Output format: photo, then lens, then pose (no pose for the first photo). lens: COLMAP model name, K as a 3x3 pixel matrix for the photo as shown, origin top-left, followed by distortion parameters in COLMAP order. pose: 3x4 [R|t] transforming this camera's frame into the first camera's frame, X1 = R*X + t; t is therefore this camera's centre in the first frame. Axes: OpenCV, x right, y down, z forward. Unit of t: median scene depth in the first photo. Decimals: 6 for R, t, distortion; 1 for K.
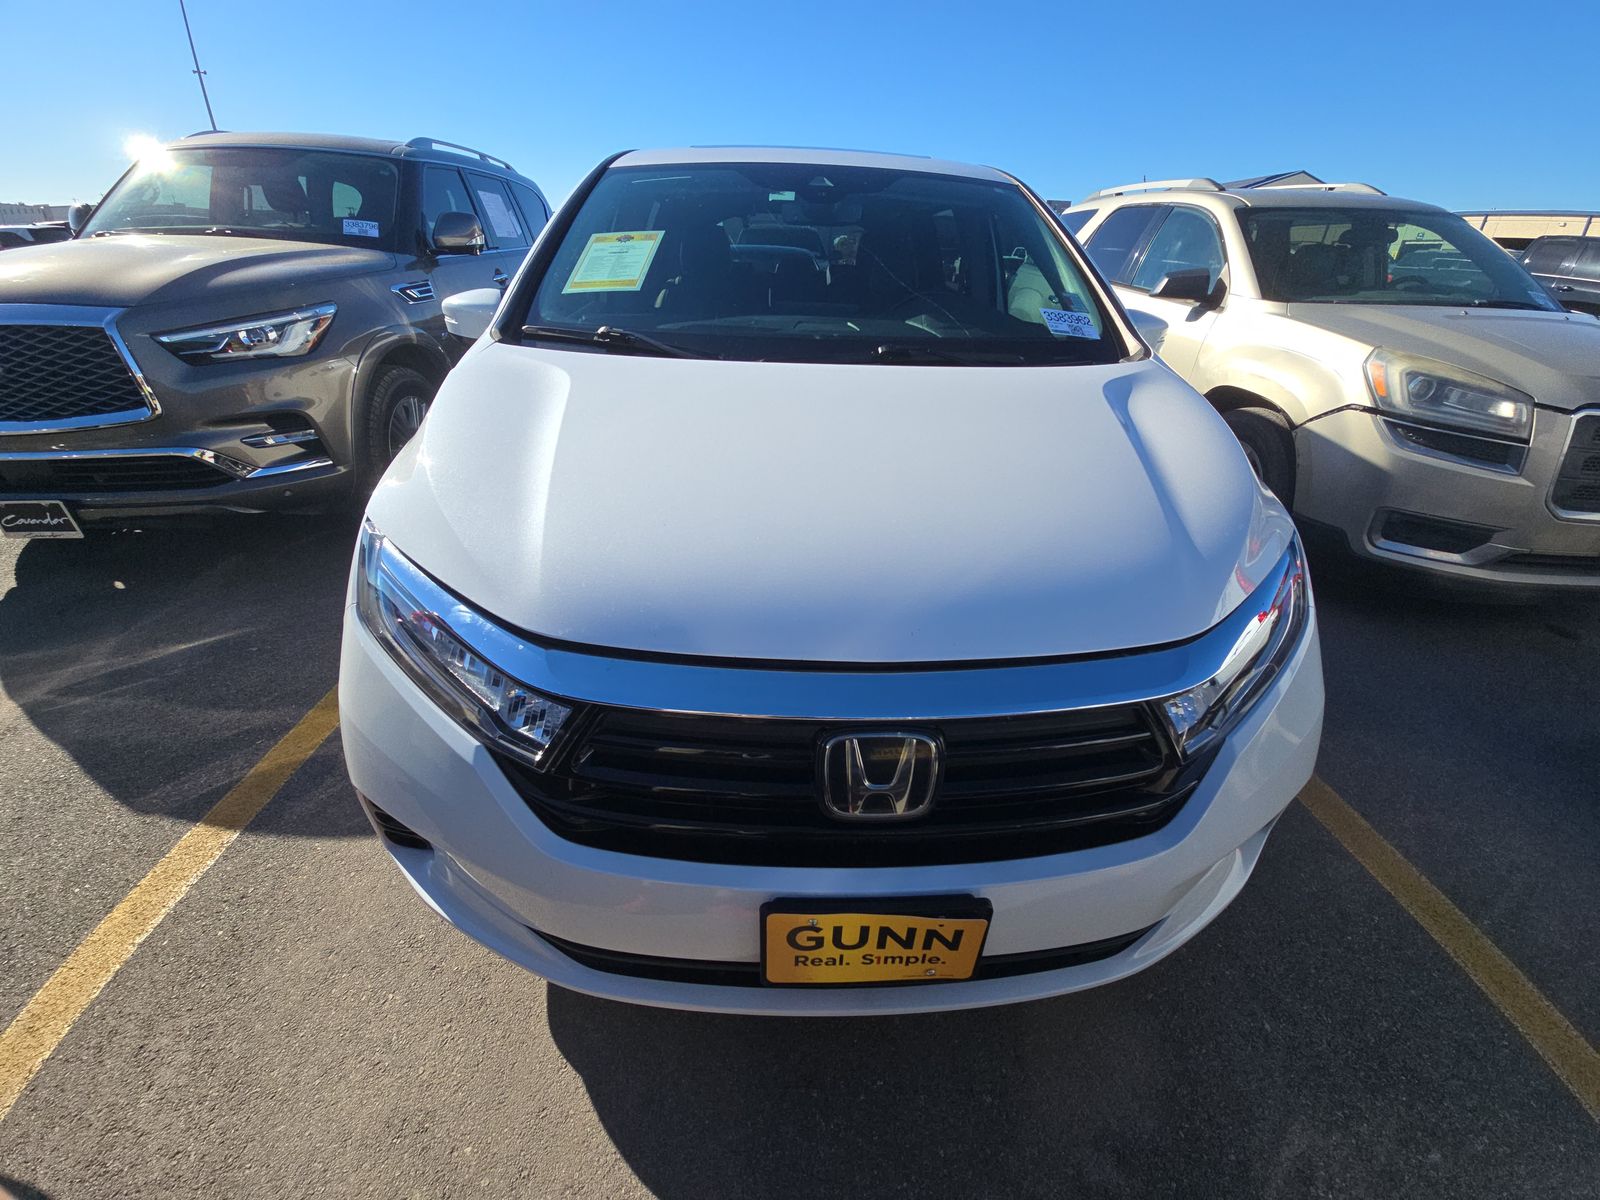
lens RADIAL K [[641.3, 0, 805.9], [0, 641.3, 600.9], [0, 0, 1]] dist [0.019237, -0.014760]
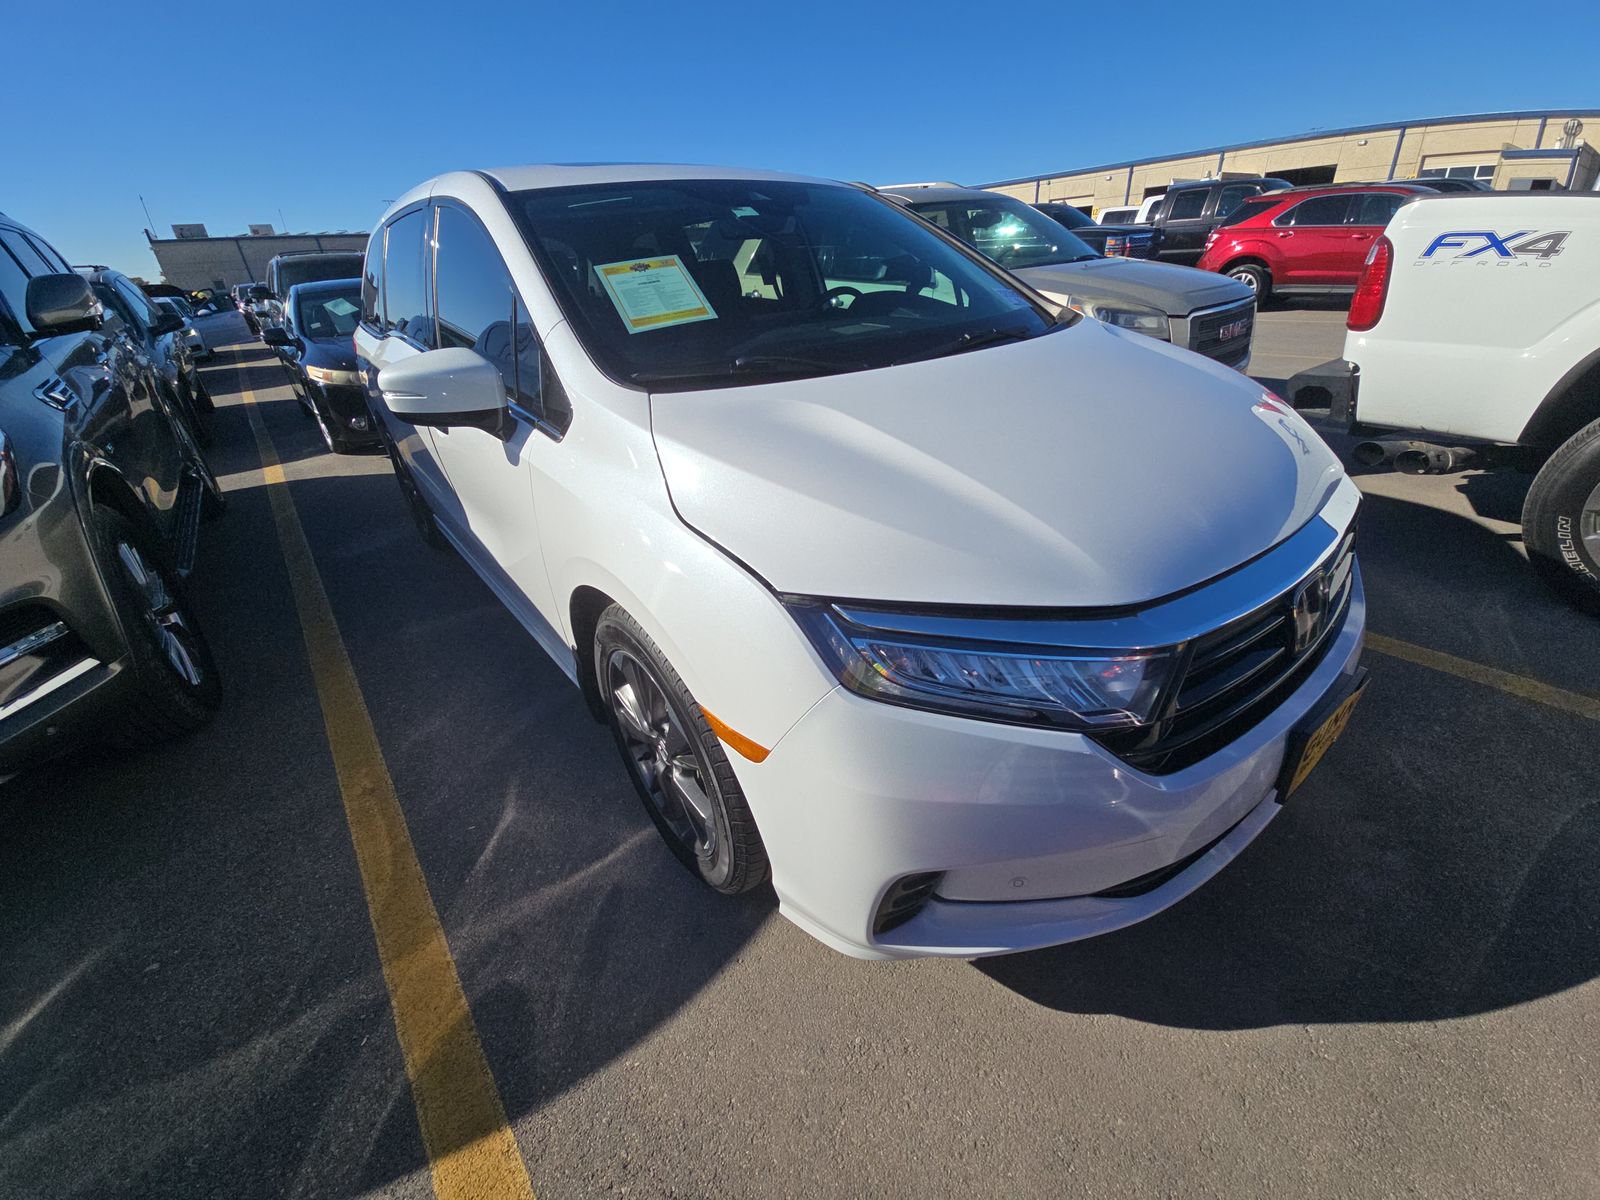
lens RADIAL K [[641.3, 0, 805.9], [0, 641.3, 600.9], [0, 0, 1]] dist [0.019237, -0.014760]
pose [[0.809416, -0.343311, 0.476427, -0.630134], [0.349372, 0.933630, 0.079210, -0.106182], [-0.472000, 0.102337, 0.875639, 0.134315]]
